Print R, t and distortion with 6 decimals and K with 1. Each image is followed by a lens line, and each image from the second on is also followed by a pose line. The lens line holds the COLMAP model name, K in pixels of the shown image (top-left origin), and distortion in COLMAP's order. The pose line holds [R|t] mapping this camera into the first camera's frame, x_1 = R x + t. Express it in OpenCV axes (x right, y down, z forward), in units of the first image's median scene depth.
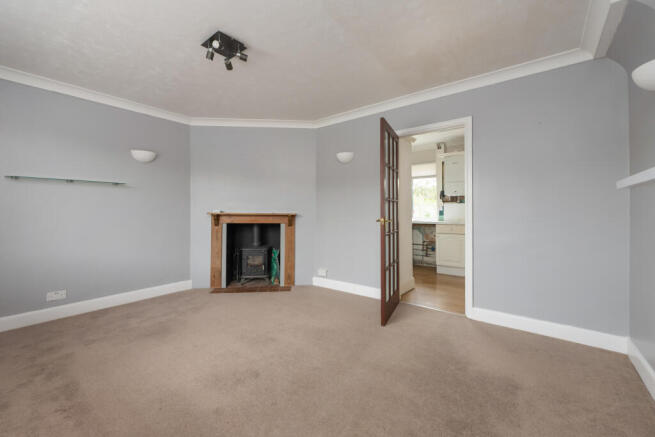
lens RADIAL K [[269.9, 0, 329.0], [0, 269.9, 214.4], [0, 0, 1]] dist [0.000588, 0.000064]
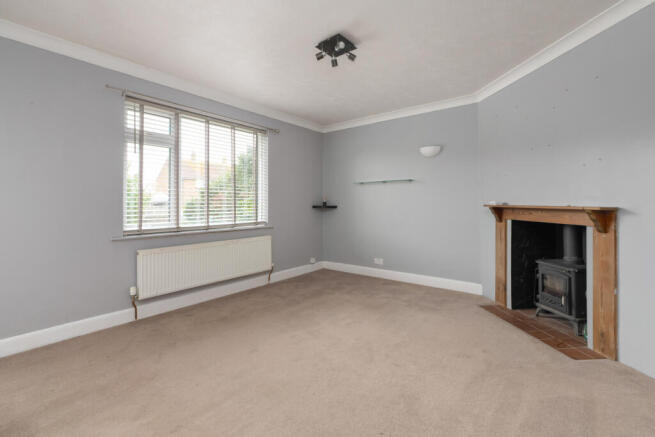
lens RADIAL K [[292.3, 0, 326.2], [0, 292.3, 205.0], [0, 0, 1]] dist [0.000376, -0.000074]
pose [[-0.023531, 0.001919, -0.999721, 0.407299], [-0.007282, 0.999971, 0.002091, -0.003098], [0.999697, 0.007329, -0.023516, 0.533811]]
